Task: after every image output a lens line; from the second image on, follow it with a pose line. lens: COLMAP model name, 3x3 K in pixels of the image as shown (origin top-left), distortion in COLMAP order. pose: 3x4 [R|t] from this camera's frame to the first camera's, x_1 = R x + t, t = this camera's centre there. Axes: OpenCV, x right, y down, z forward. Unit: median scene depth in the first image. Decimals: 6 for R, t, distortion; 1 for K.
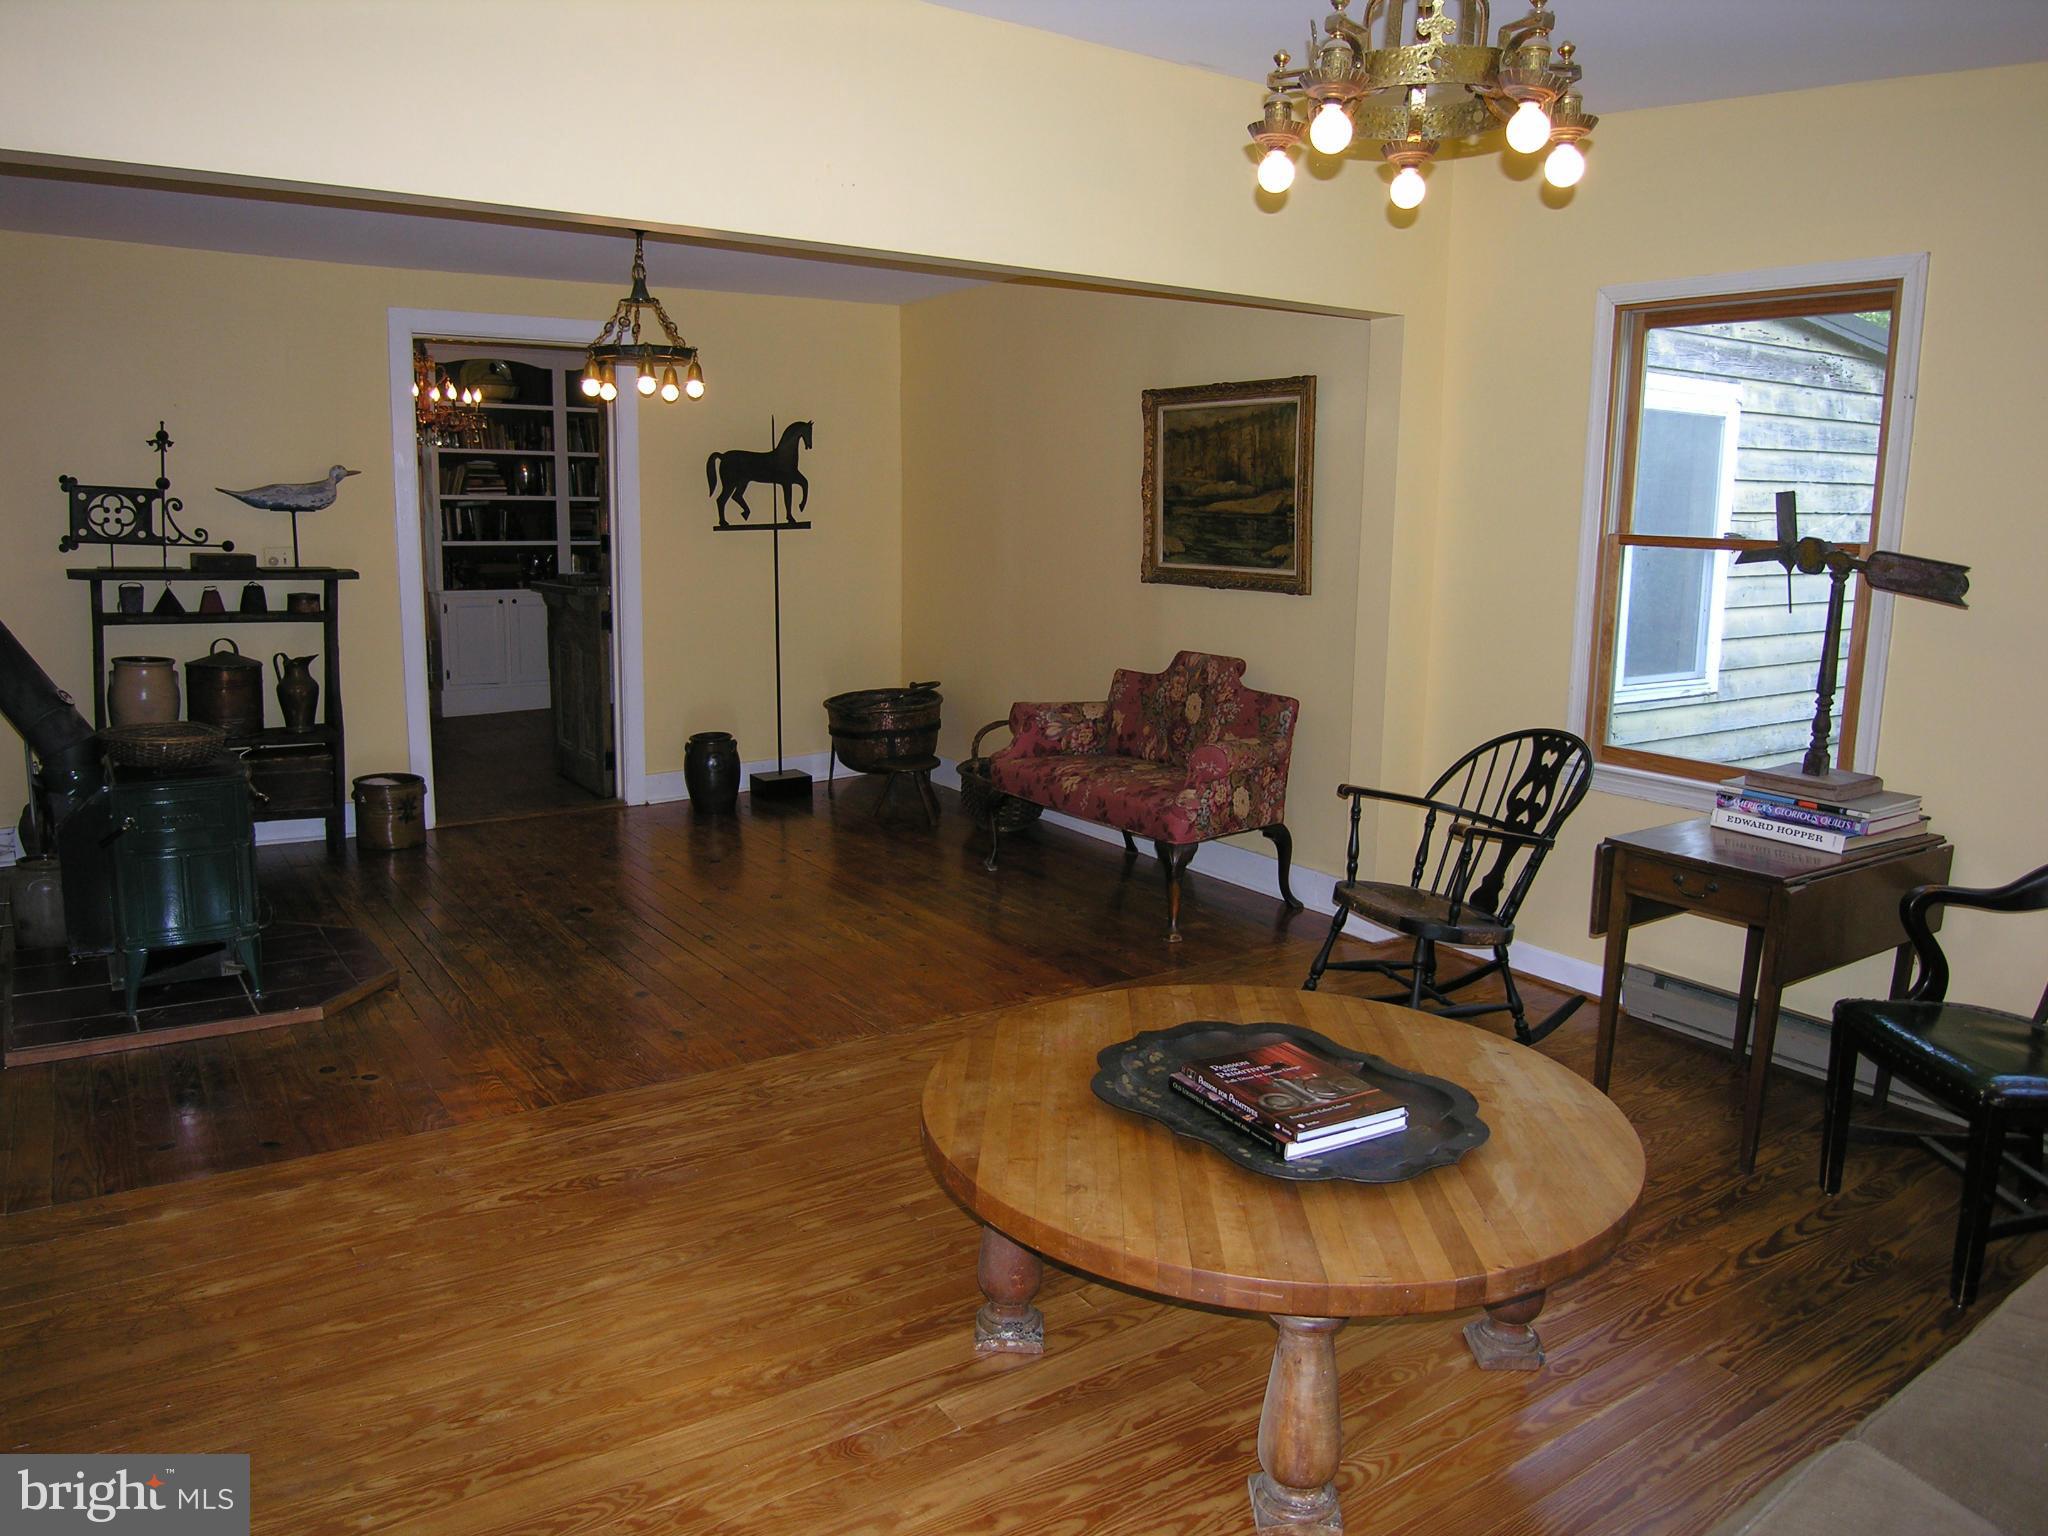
lens RADIAL K [[1460.2, 0, 1024.0], [0, 1460.2, 768.0], [0, 0, 1]] dist [-0.066060, 0.025654]
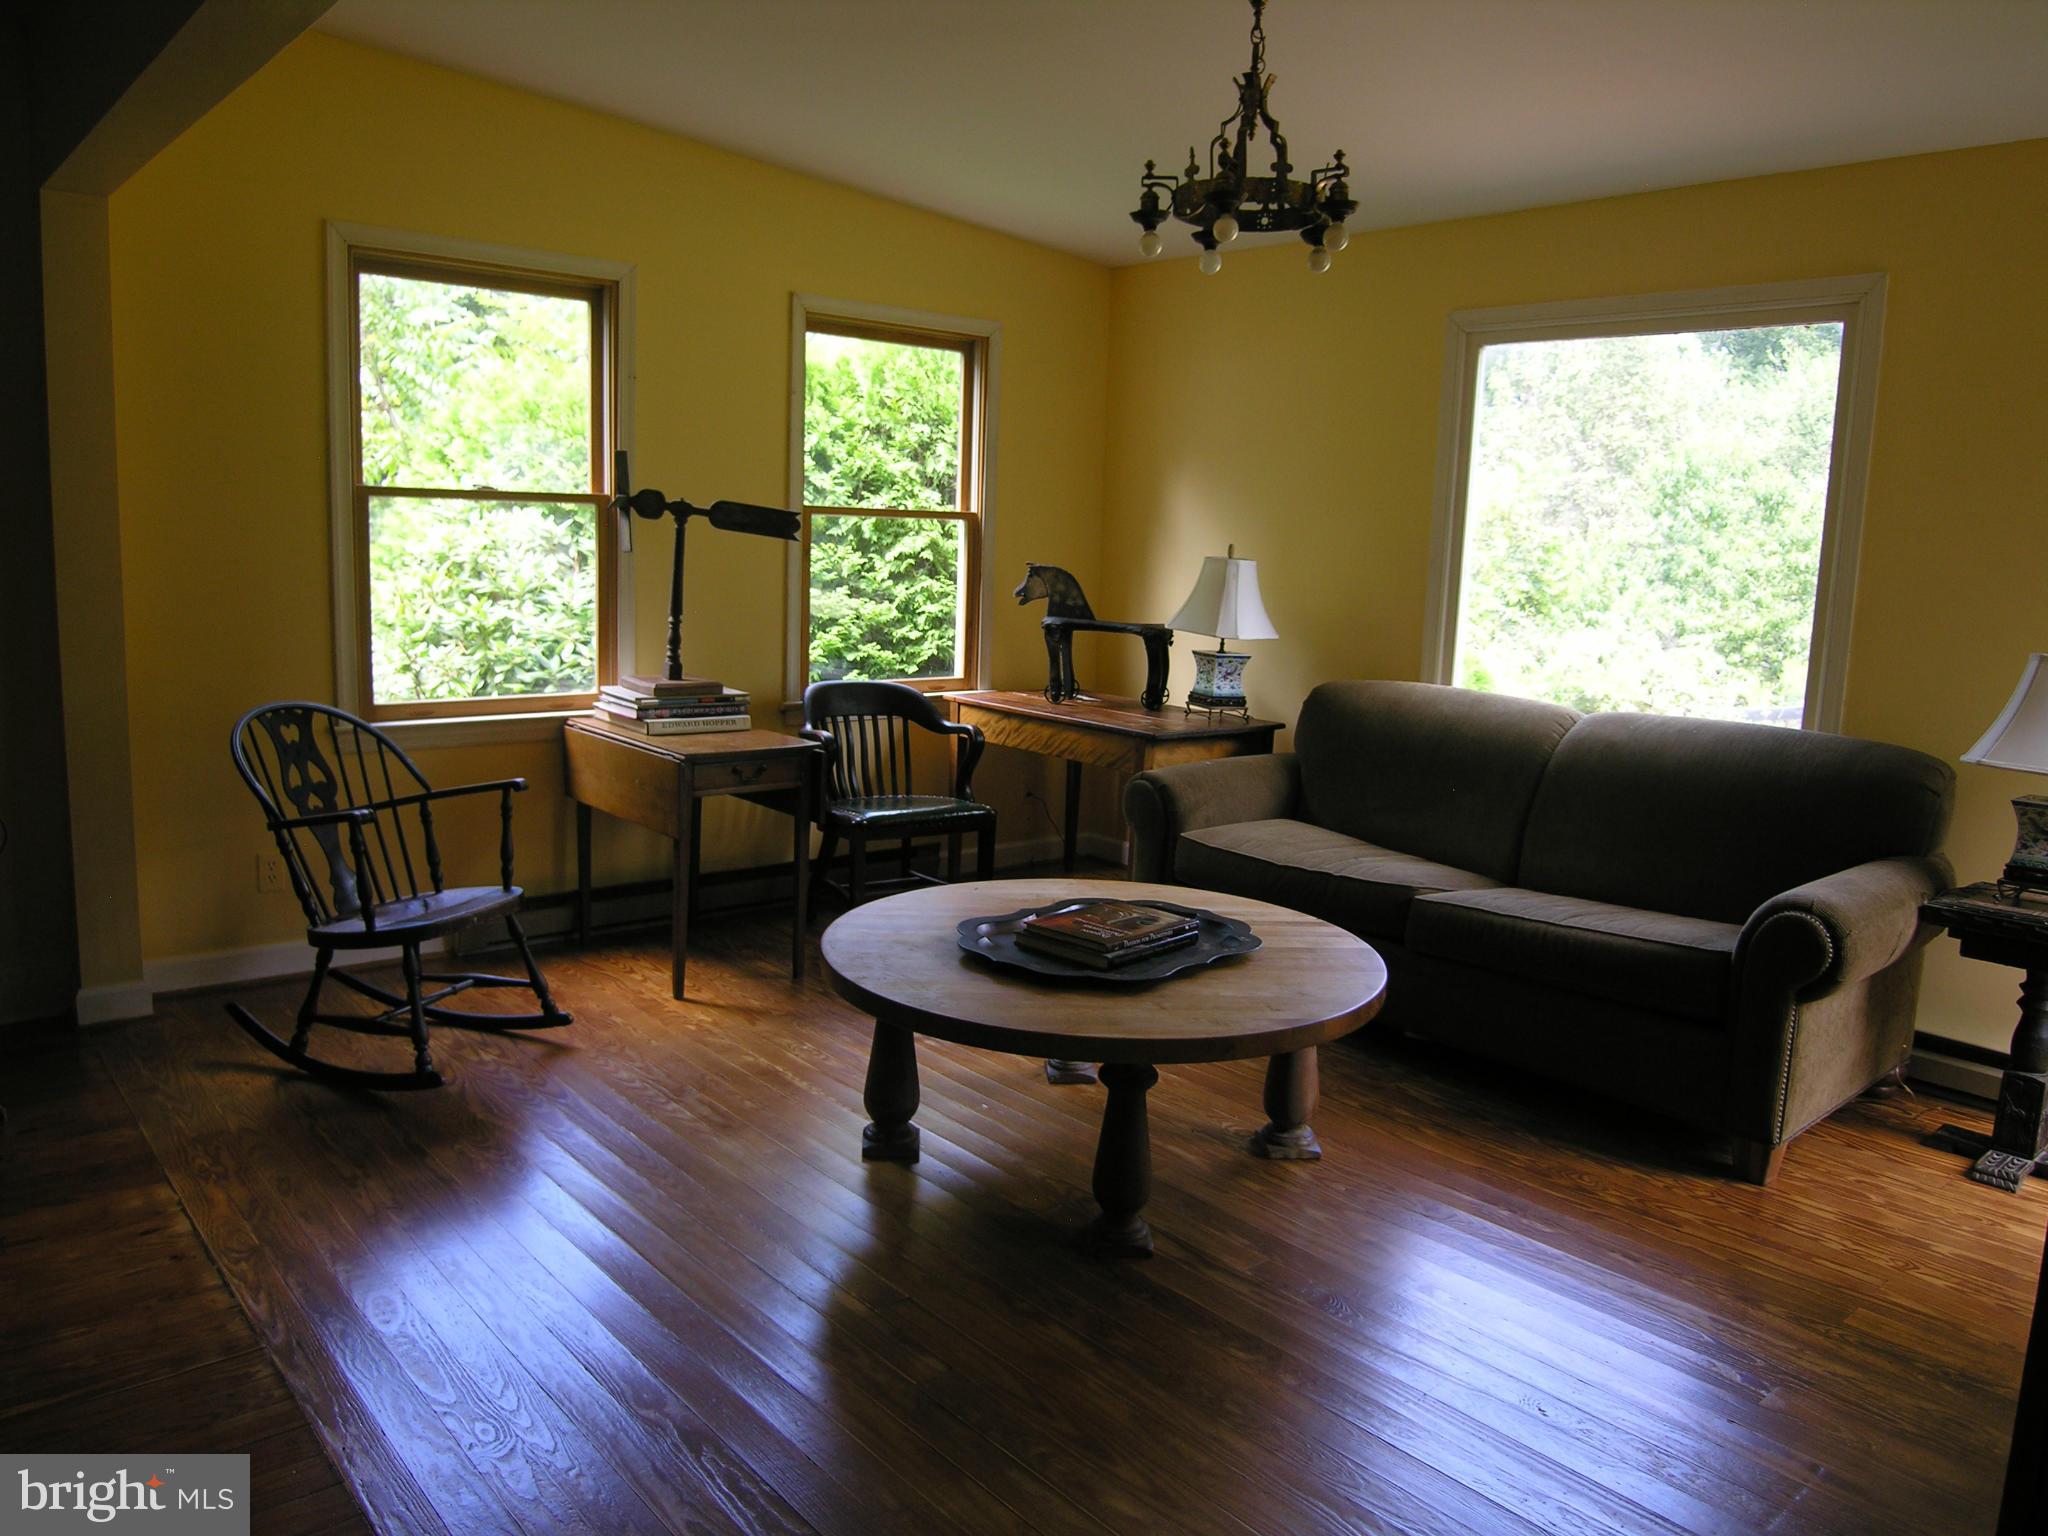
lens RADIAL K [[1460.2, 0, 1024.0], [0, 1460.2, 768.0], [0, 0, 1]] dist [-0.066060, 0.025654]
pose [[-0.122628, -0.179700, 0.976048, -0.801829], [0.141714, 0.970223, 0.196432, -0.138907], [-0.982283, 0.162407, -0.093510, 0.905135]]
